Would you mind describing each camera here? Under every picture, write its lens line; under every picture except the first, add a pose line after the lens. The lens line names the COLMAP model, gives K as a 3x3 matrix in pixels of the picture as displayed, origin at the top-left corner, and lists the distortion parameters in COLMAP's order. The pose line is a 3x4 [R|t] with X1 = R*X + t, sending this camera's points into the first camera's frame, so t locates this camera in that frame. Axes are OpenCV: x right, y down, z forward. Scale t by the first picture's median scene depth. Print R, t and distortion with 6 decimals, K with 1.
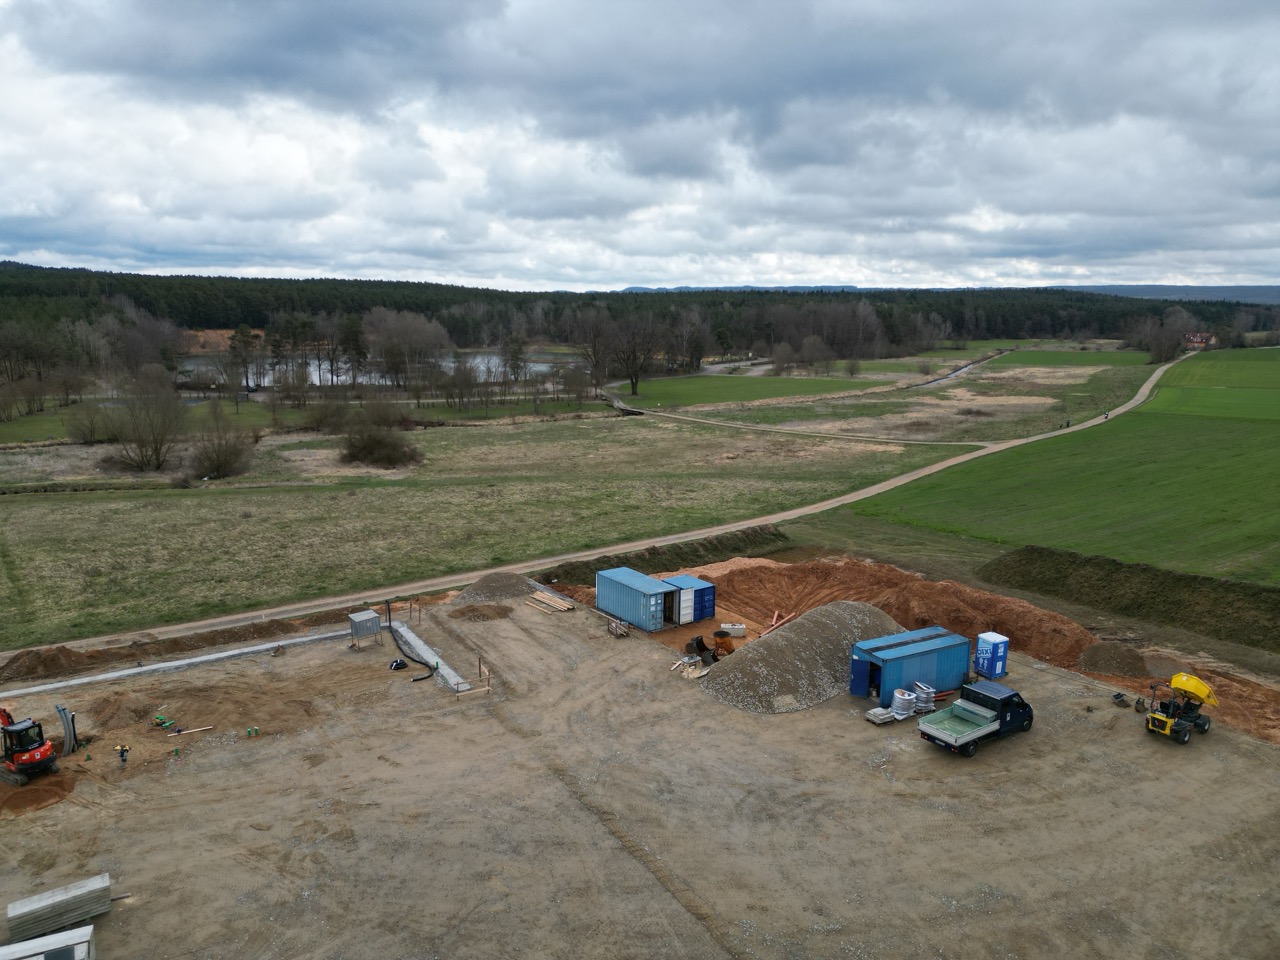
lens RADIAL K [[889.5, 0, 640.8], [0, 889.5, 478.6], [0, 0, 1]] dist [0.085914, -0.083008]
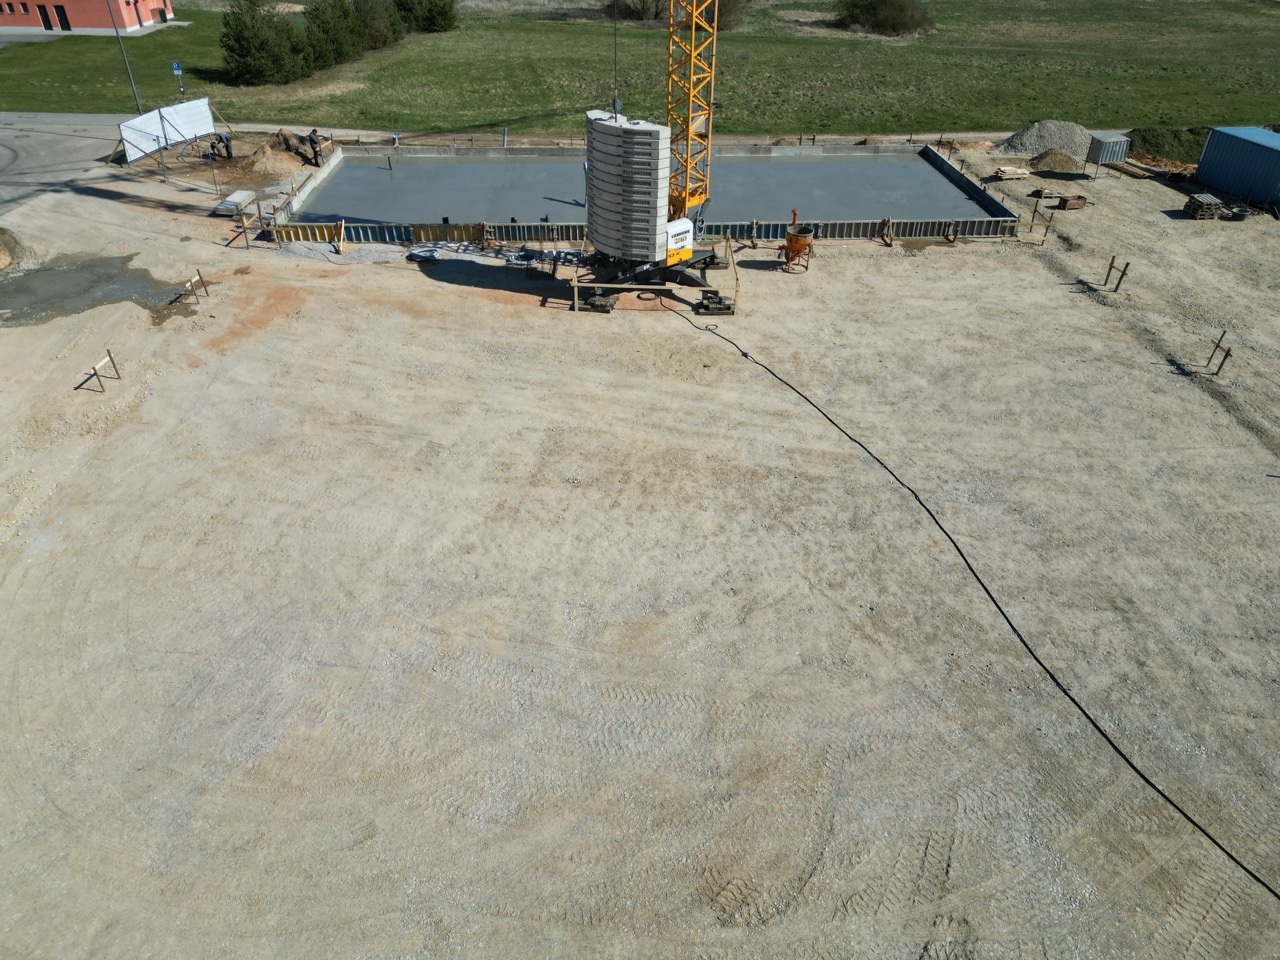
lens RADIAL K [[893.2, 0, 642.1], [0, 893.2, 478.2], [0, 0, 1]] dist [0.085805, -0.087166]
pose [[0.879160, 0.267472, -0.394381, -0.077336], [-0.095401, 0.909654, 0.404263, 0.096551], [0.466879, -0.317788, 0.825248, 0.091246]]
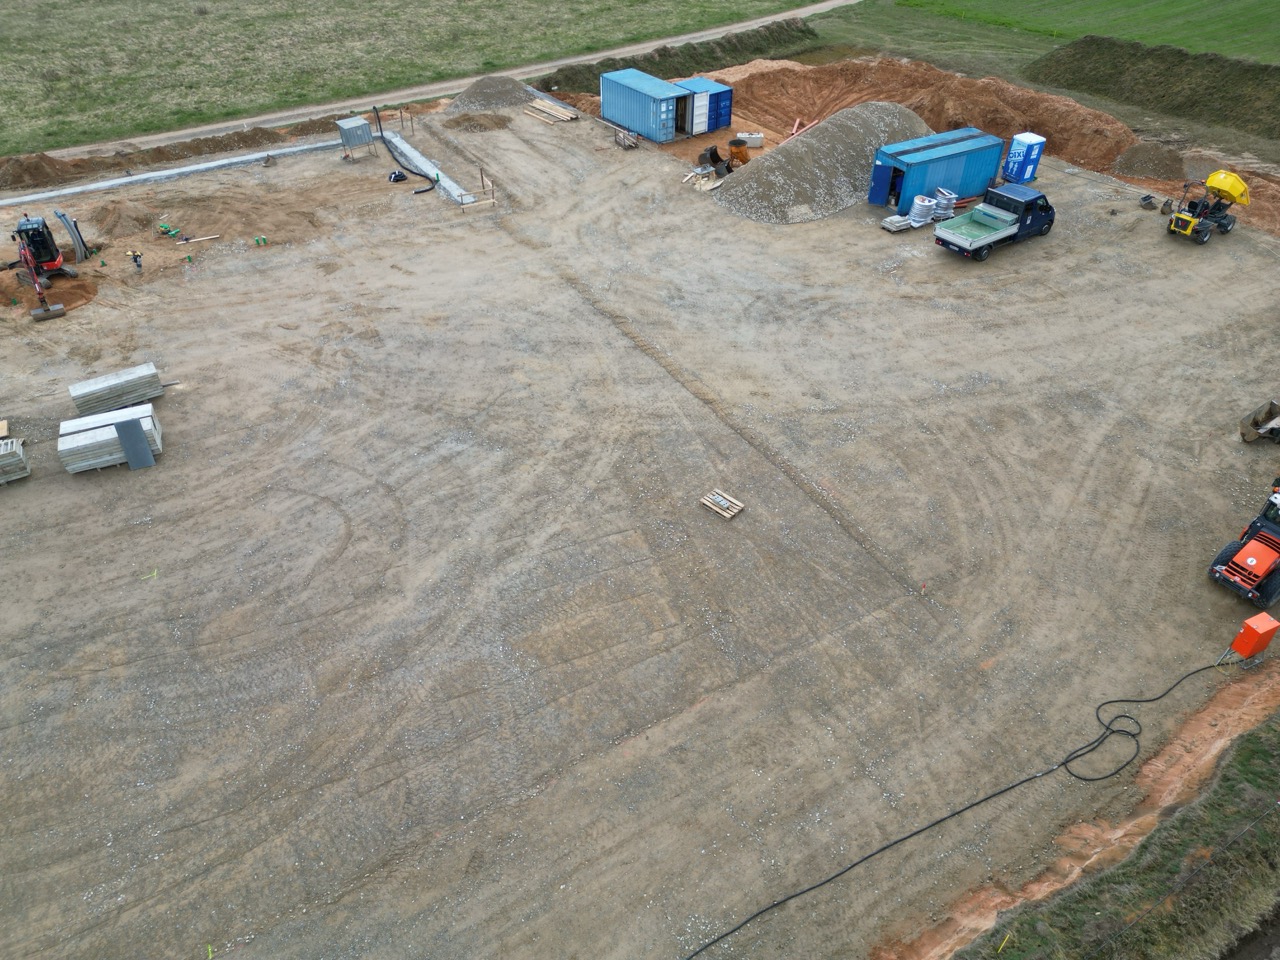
lens RADIAL K [[891.6, 0, 640.7], [0, 891.6, 478.4], [0, 0, 1]] dist [0.086512, -0.086985]
pose [[0.999948, -0.003455, -0.009587, -0.002085], [0.007652, 0.875817, 0.482582, 0.019898], [0.006729, -0.482631, 0.875798, 0.003776]]
